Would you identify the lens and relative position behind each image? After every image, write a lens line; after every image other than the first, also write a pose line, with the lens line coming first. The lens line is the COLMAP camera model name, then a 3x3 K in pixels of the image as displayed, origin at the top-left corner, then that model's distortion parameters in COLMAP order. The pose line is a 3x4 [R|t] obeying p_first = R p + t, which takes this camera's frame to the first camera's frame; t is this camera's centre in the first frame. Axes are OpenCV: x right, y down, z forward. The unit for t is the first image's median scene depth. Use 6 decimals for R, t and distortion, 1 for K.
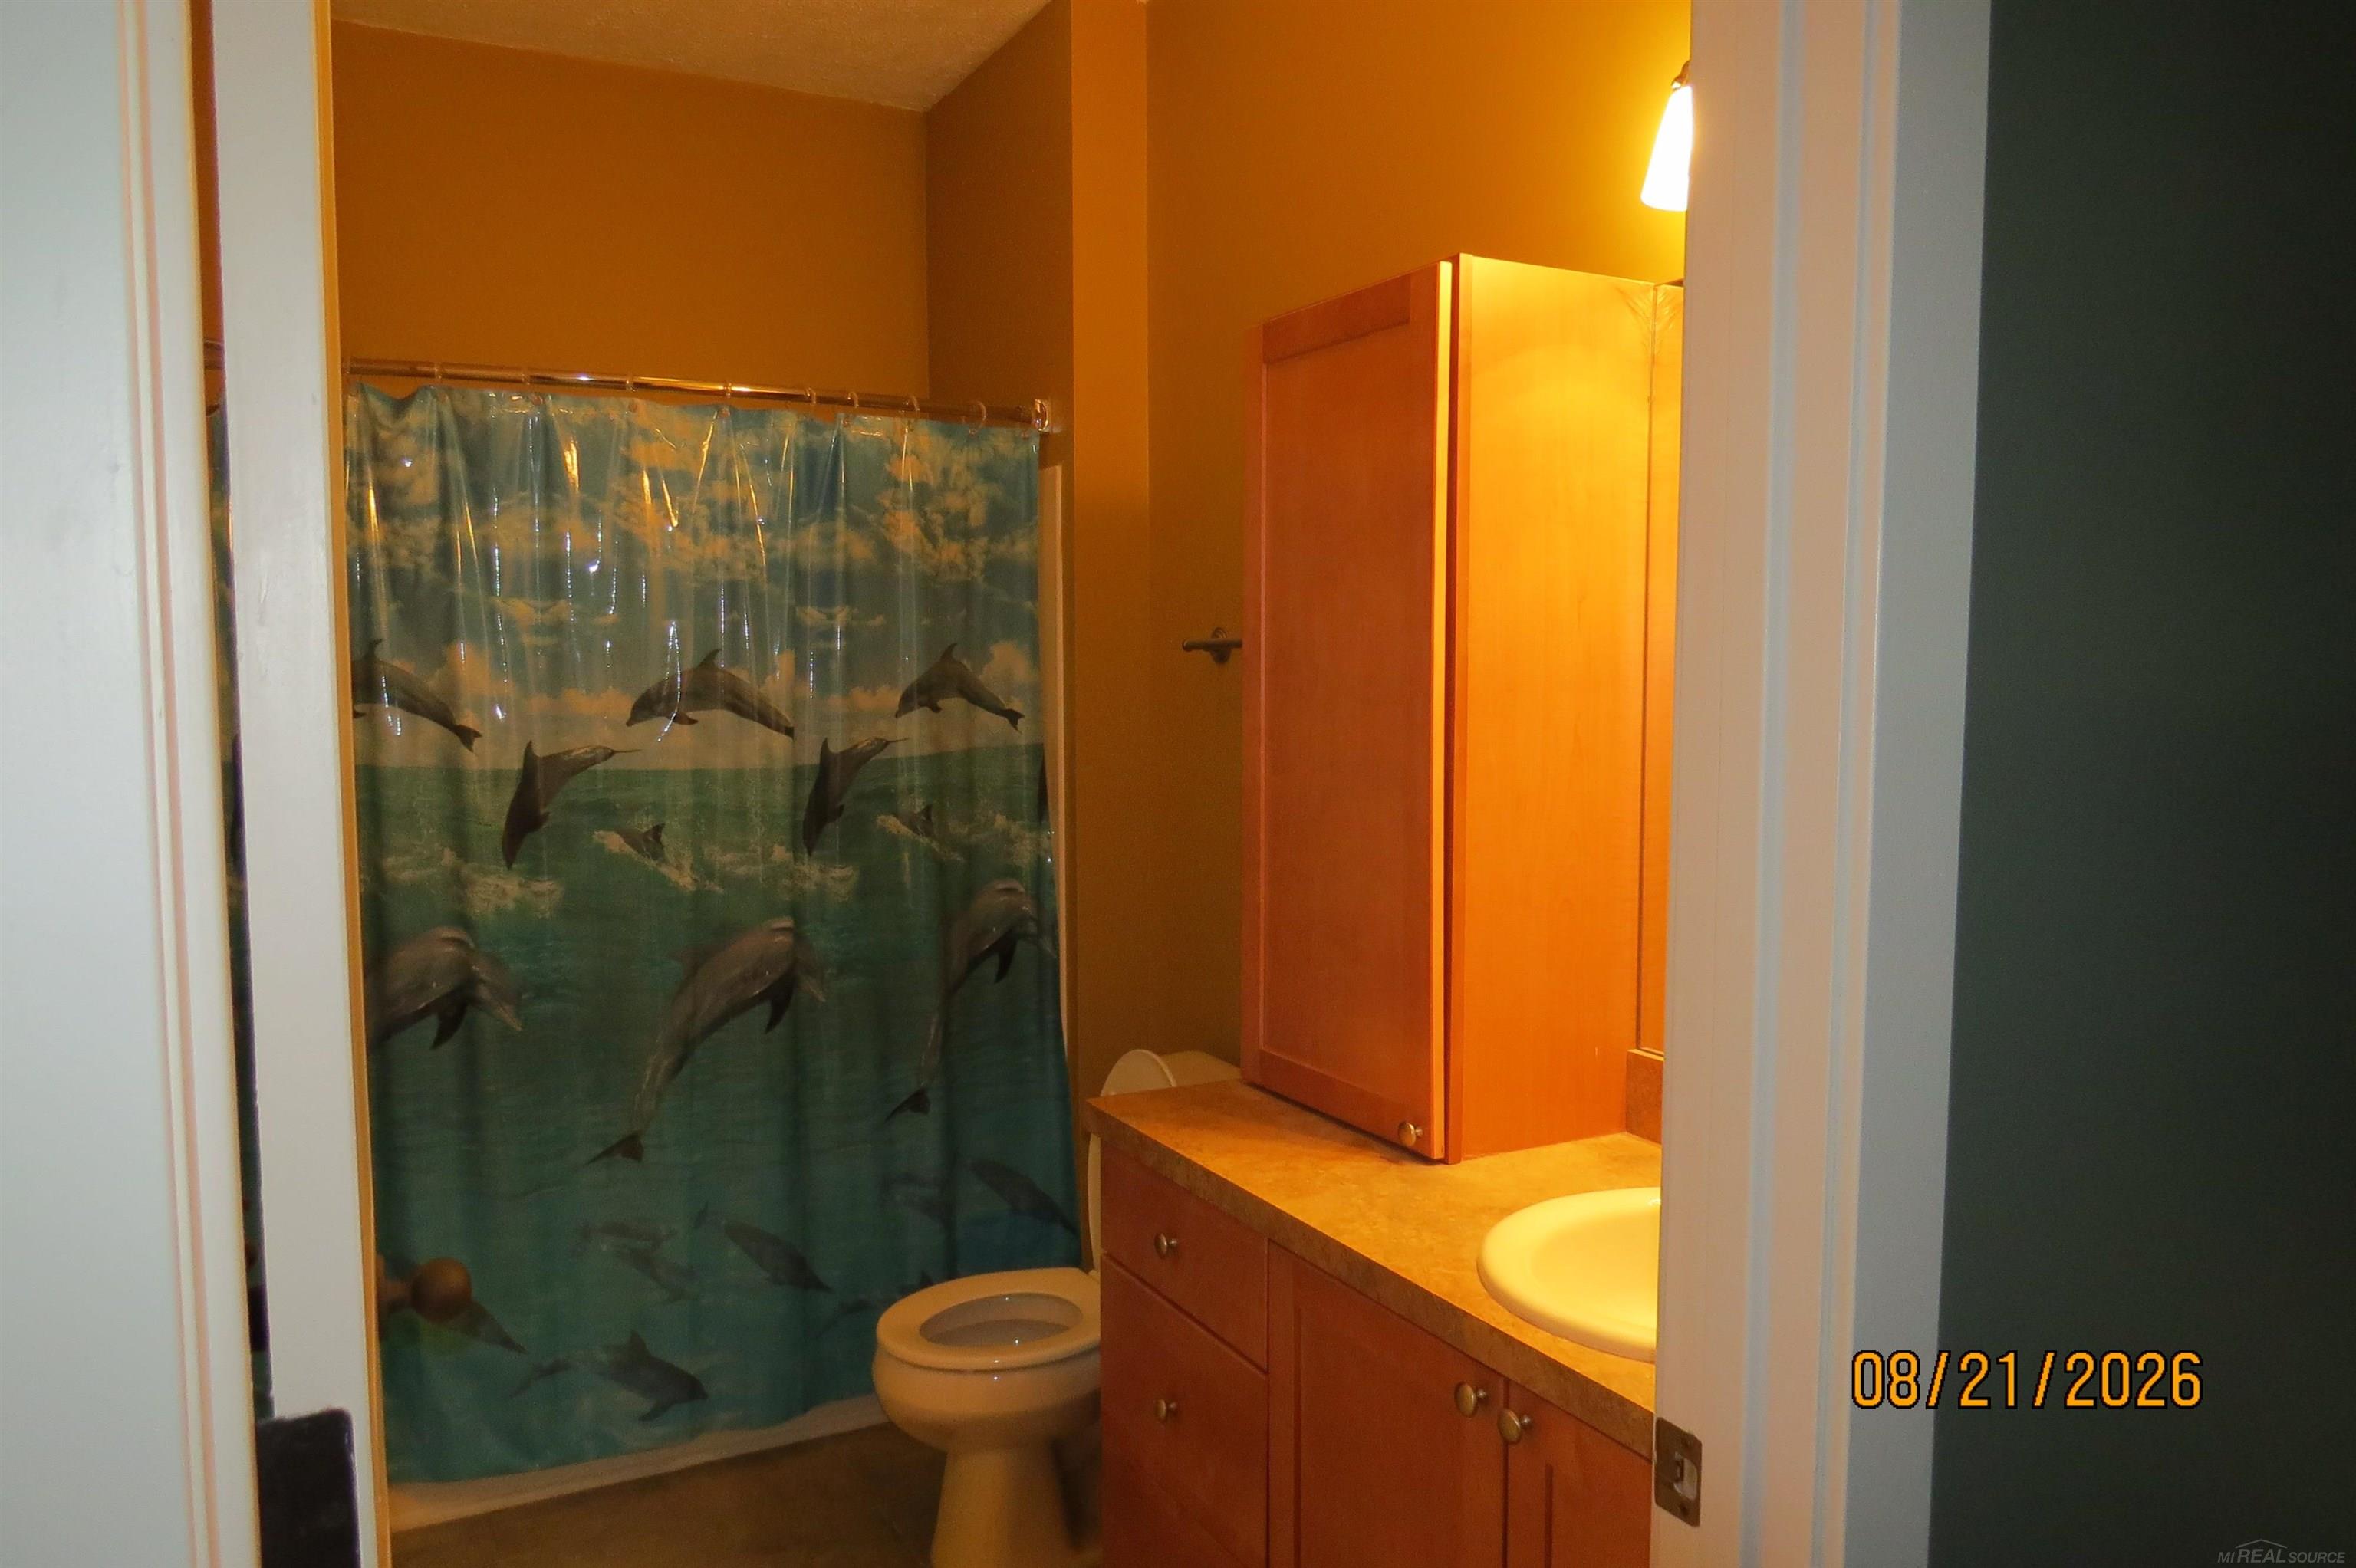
lens RADIAL K [[1683.2, 0, 1177.3], [0, 1683.2, 786.9], [0, 0, 1]] dist [-0.033045, 0.001728]
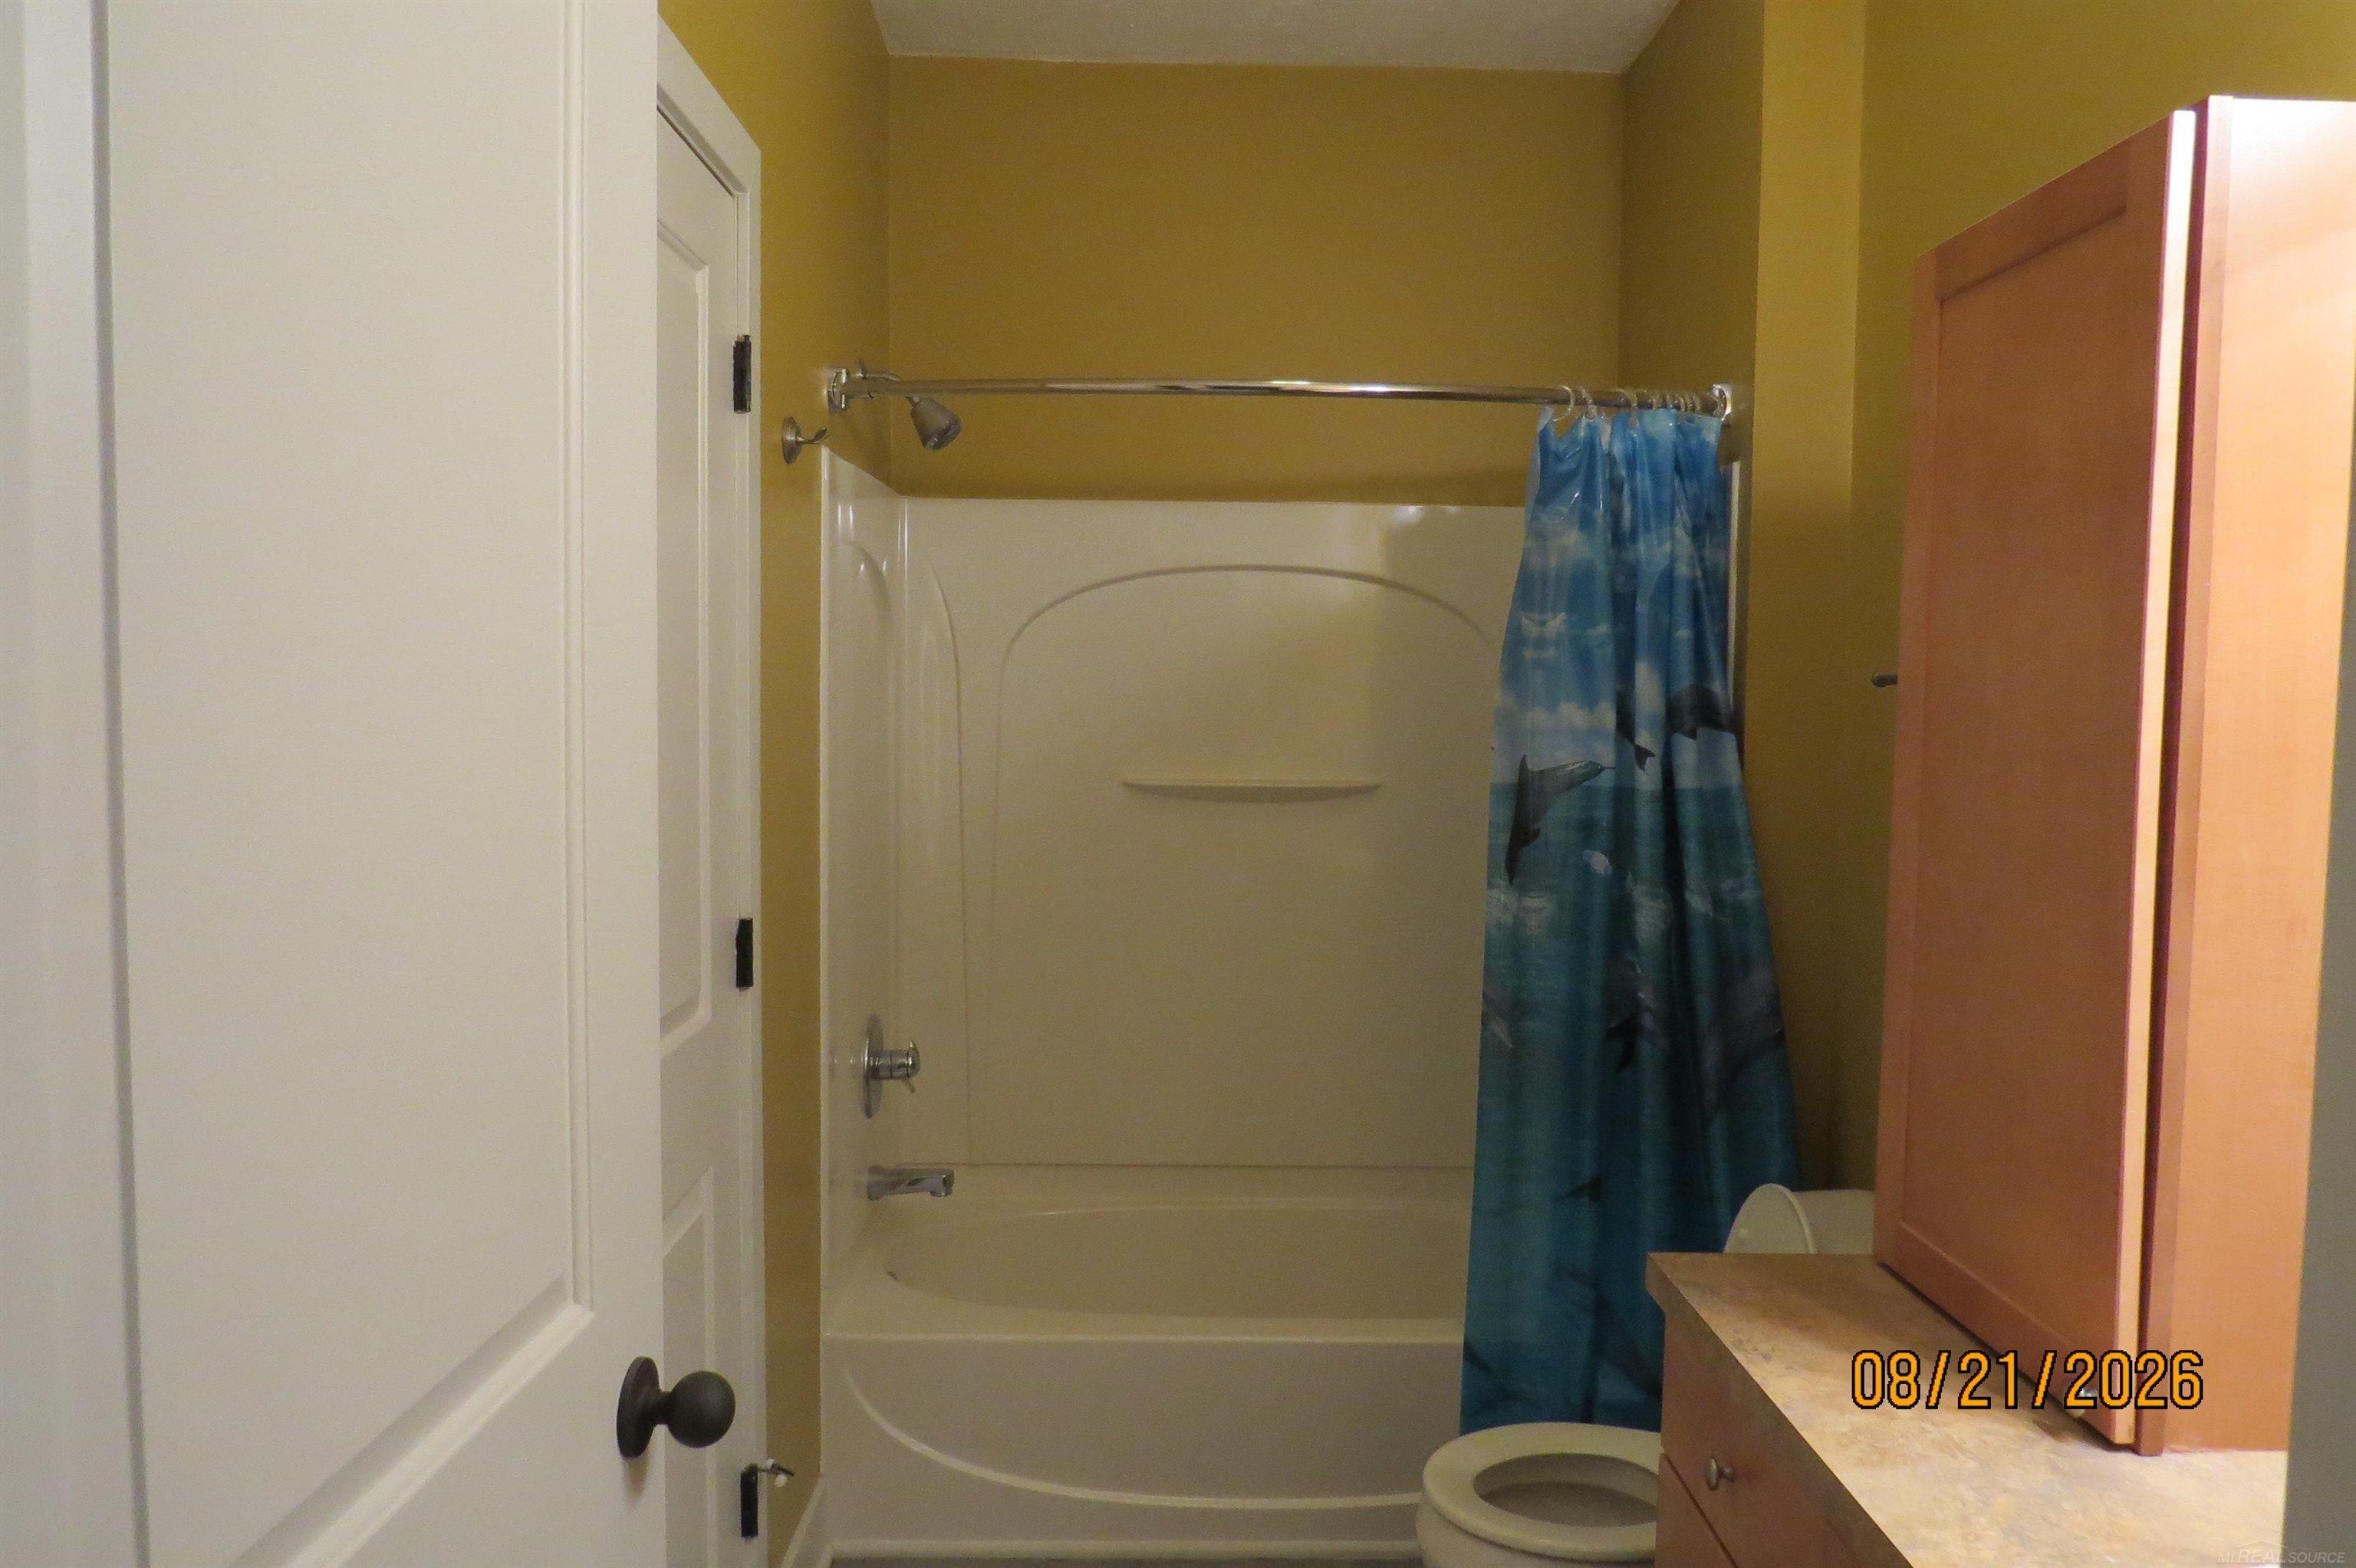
lens RADIAL K [[1670.5, 0, 1188.1], [0, 1670.5, 779.4], [0, 0, 1]] dist [-0.079409, 0.057830]
pose [[0.886316, 0.045258, -0.460865, 0.111766], [-0.054329, 0.998502, -0.006429, -0.020853], [0.459883, 0.030736, 0.887447, 0.235900]]
